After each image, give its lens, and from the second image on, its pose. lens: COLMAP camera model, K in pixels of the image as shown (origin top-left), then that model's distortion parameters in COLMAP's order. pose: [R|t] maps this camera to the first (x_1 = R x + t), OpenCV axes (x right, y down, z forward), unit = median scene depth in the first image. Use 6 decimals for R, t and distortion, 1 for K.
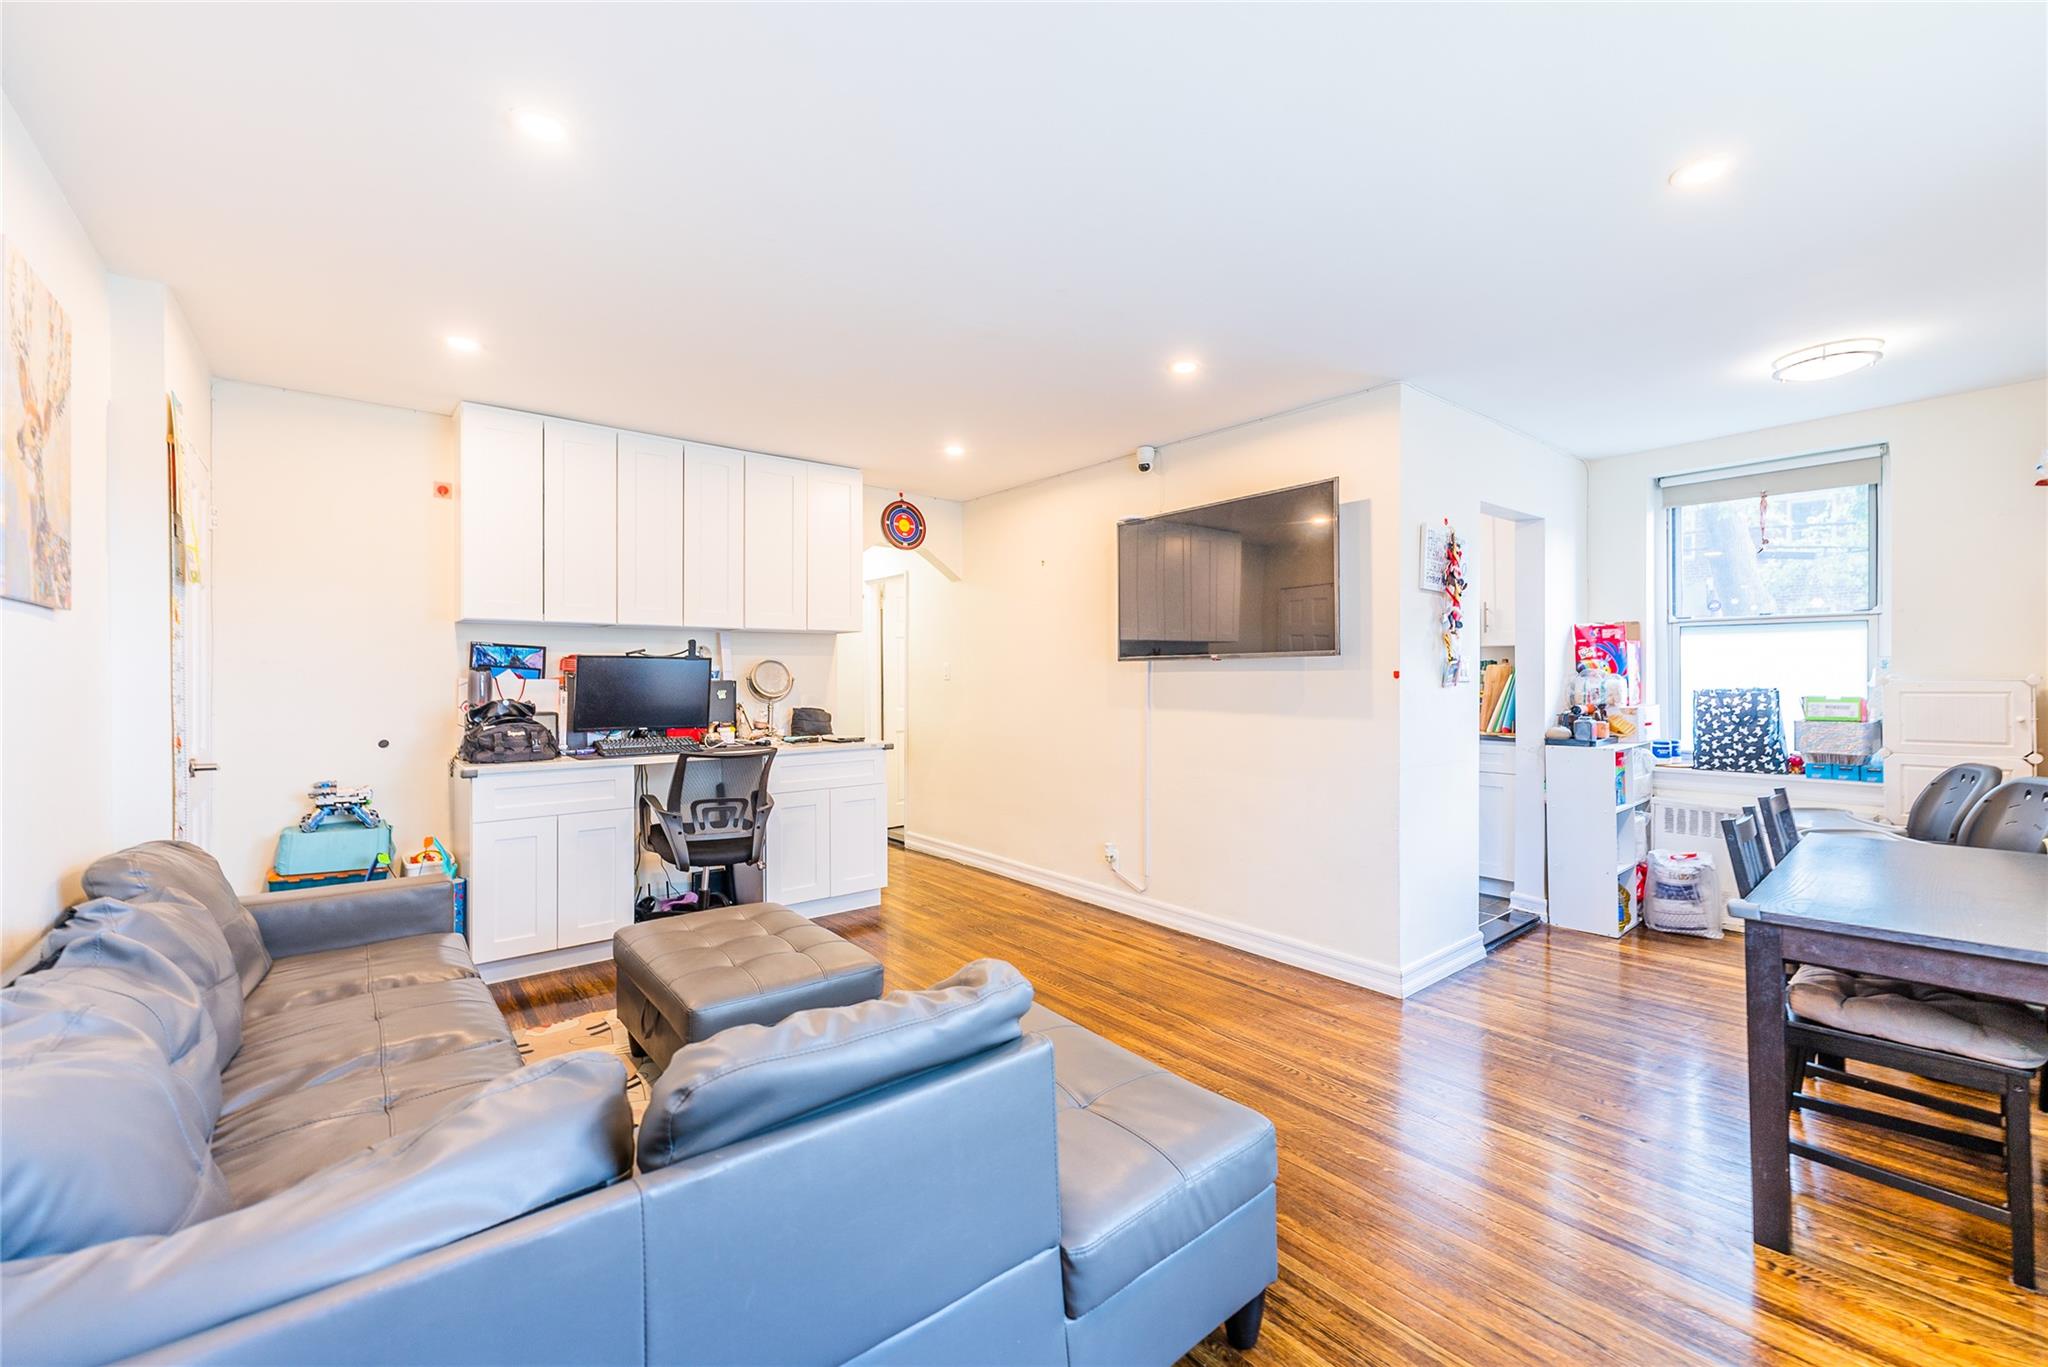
lens RADIAL K [[831.2, 0, 1031.7], [0, 831.2, 677.8], [0, 0, 1]] dist [0.001592, -0.000515]
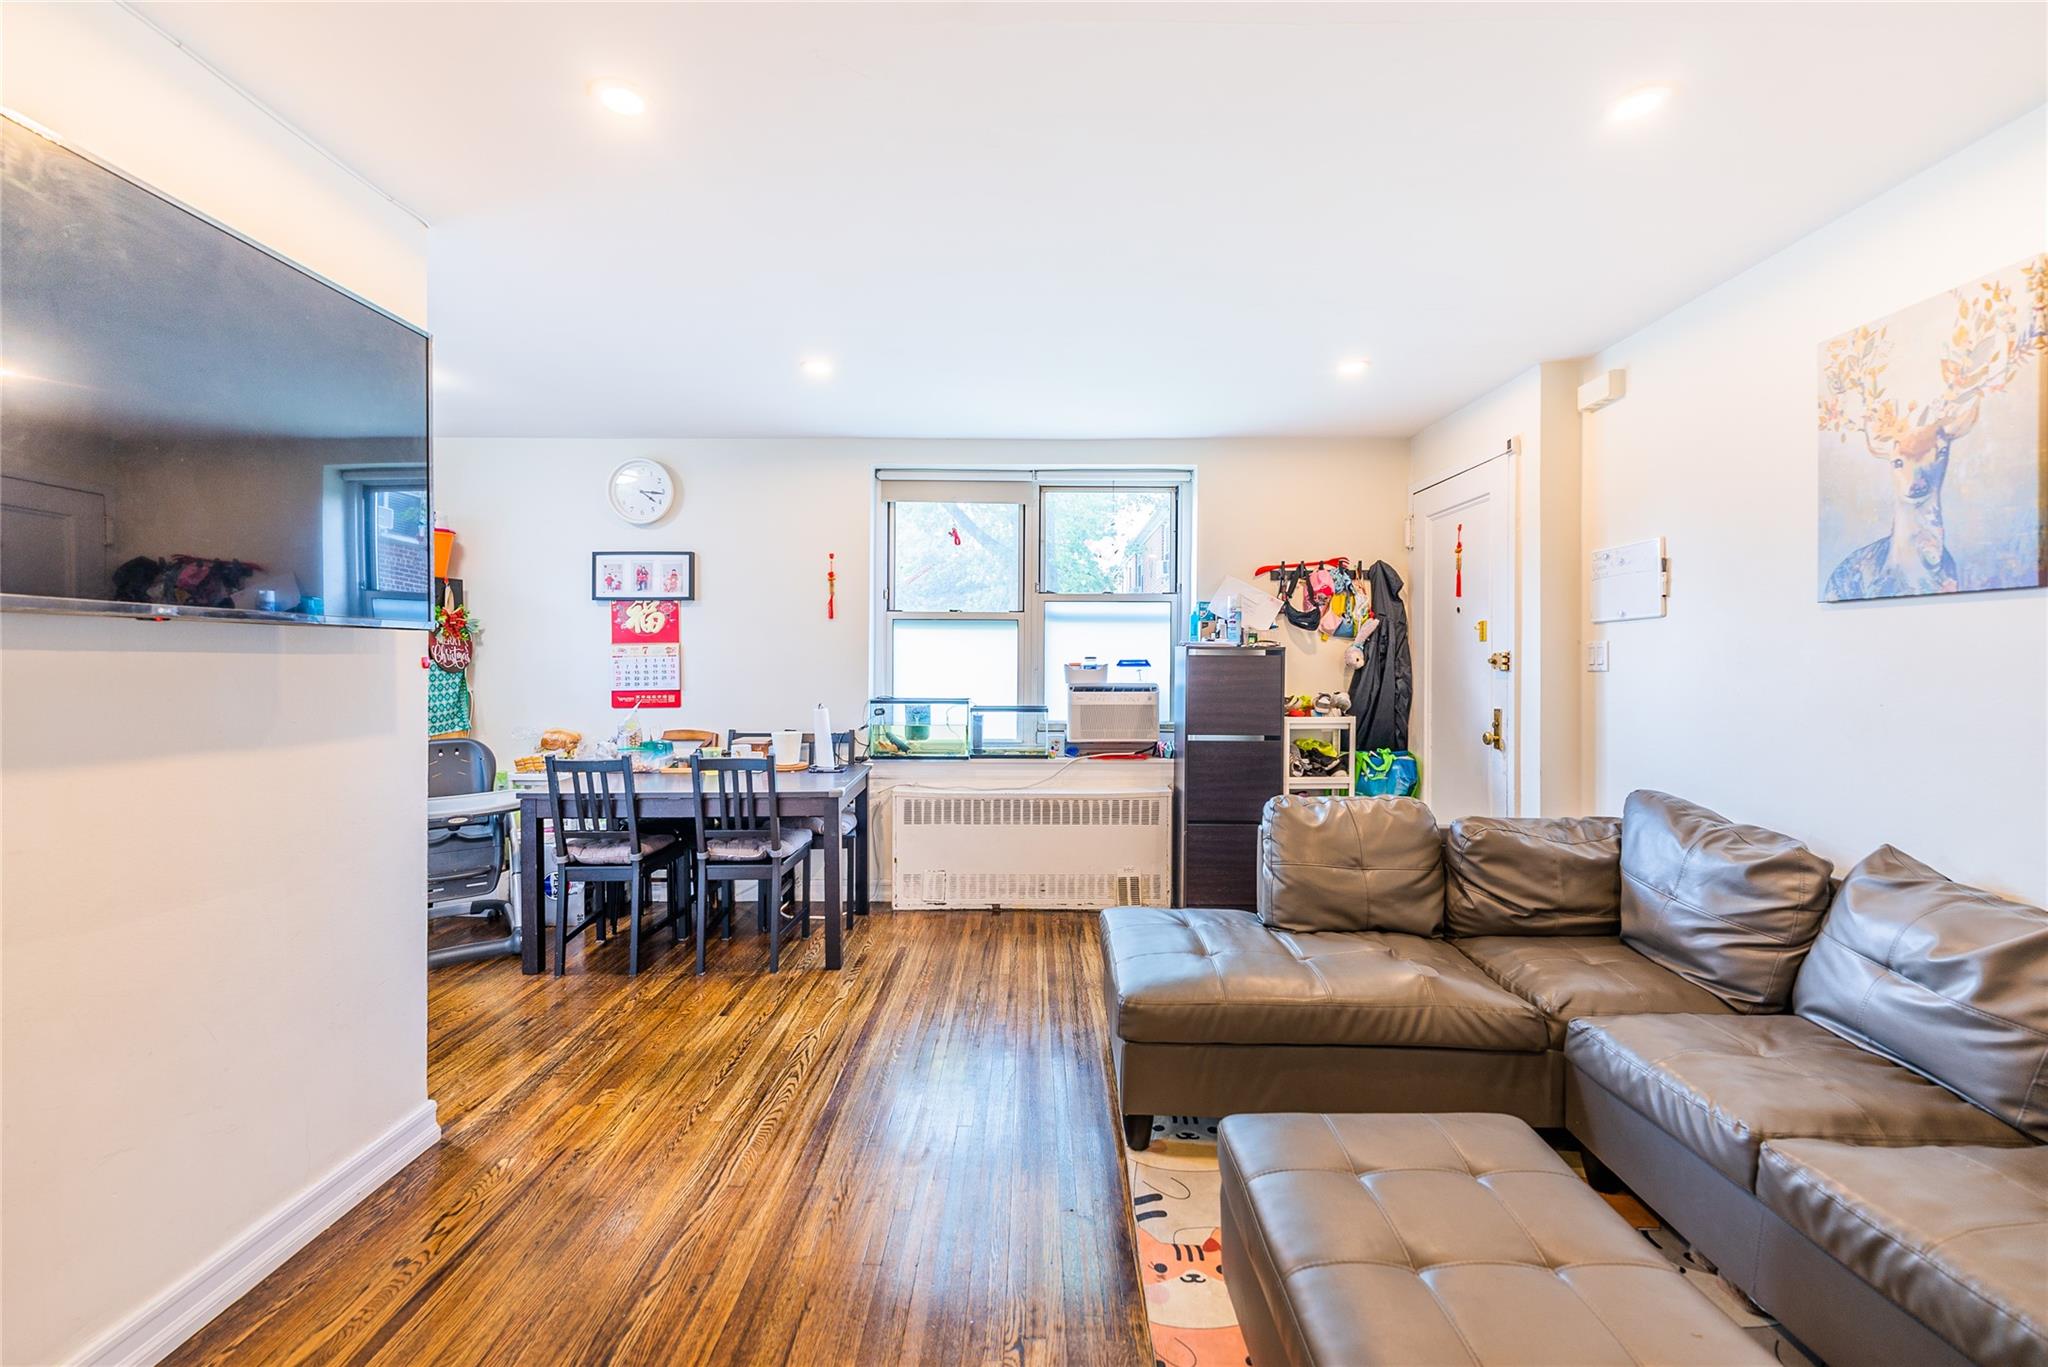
lens RADIAL K [[823.4, 0, 1033.8], [0, 823.4, 669.6], [0, 0, 1]] dist [0.001069, -0.000058]
pose [[-0.771211, -0.000520, 0.636579, -0.290514], [0.003912, 0.999977, 0.005557, -0.000142], [-0.636568, 0.006776, -0.771191, 0.975753]]
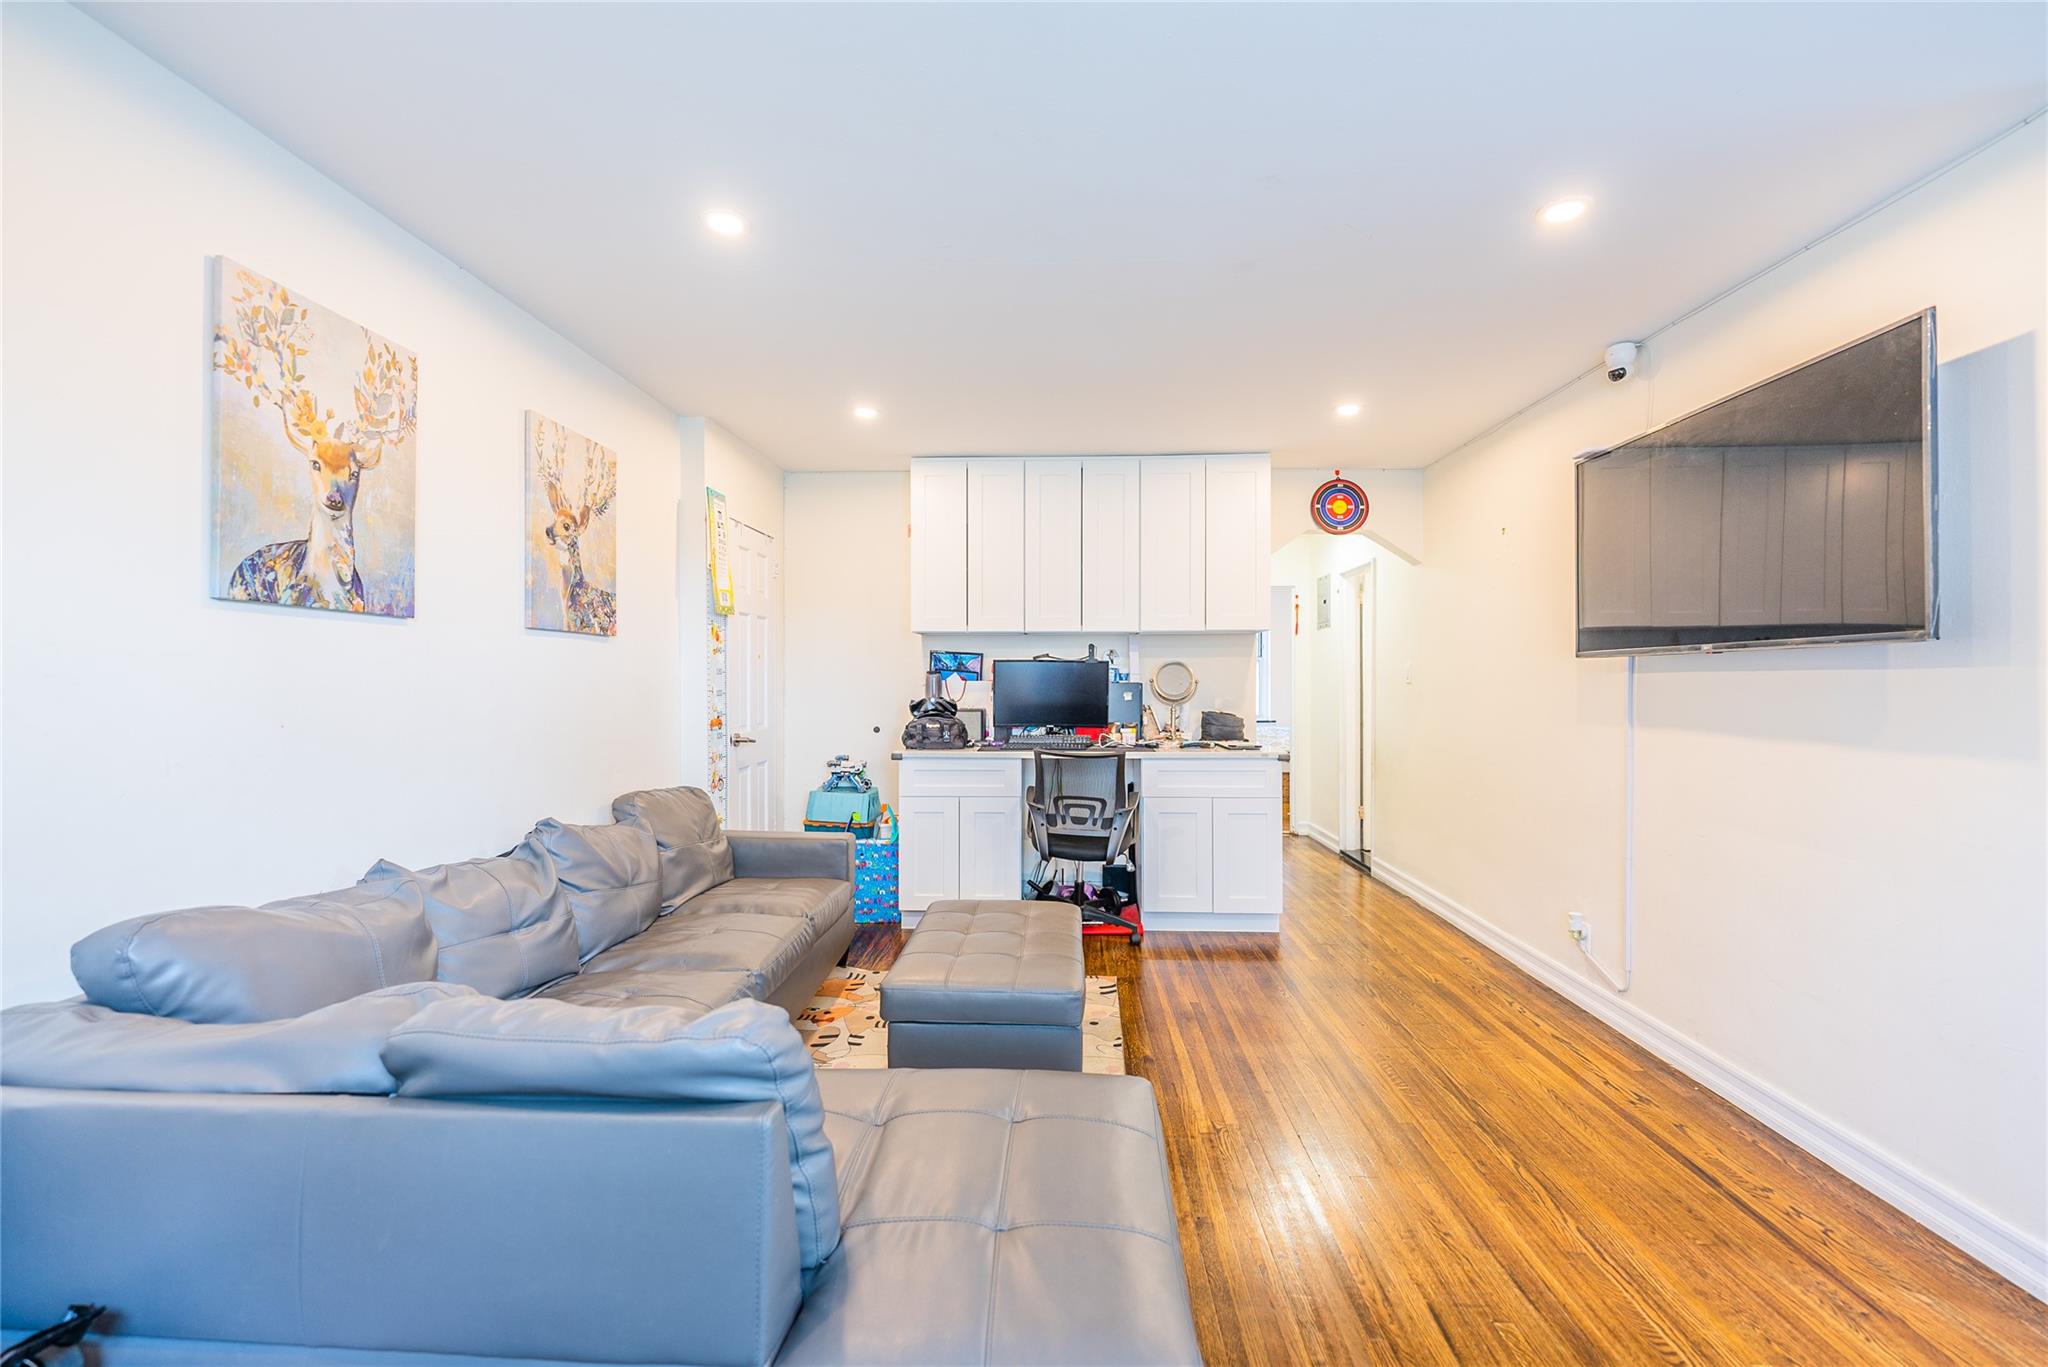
lens RADIAL K [[820.6, 0, 1029.6], [0, 820.6, 681.2], [0, 0, 1]] dist [0.001822, -0.000059]
pose [[0.744431, 0.002967, -0.667693, 0.238130], [-0.002911, 0.999995, 0.001198, 0.000527], [0.667693, 0.001052, 0.744436, 0.178490]]
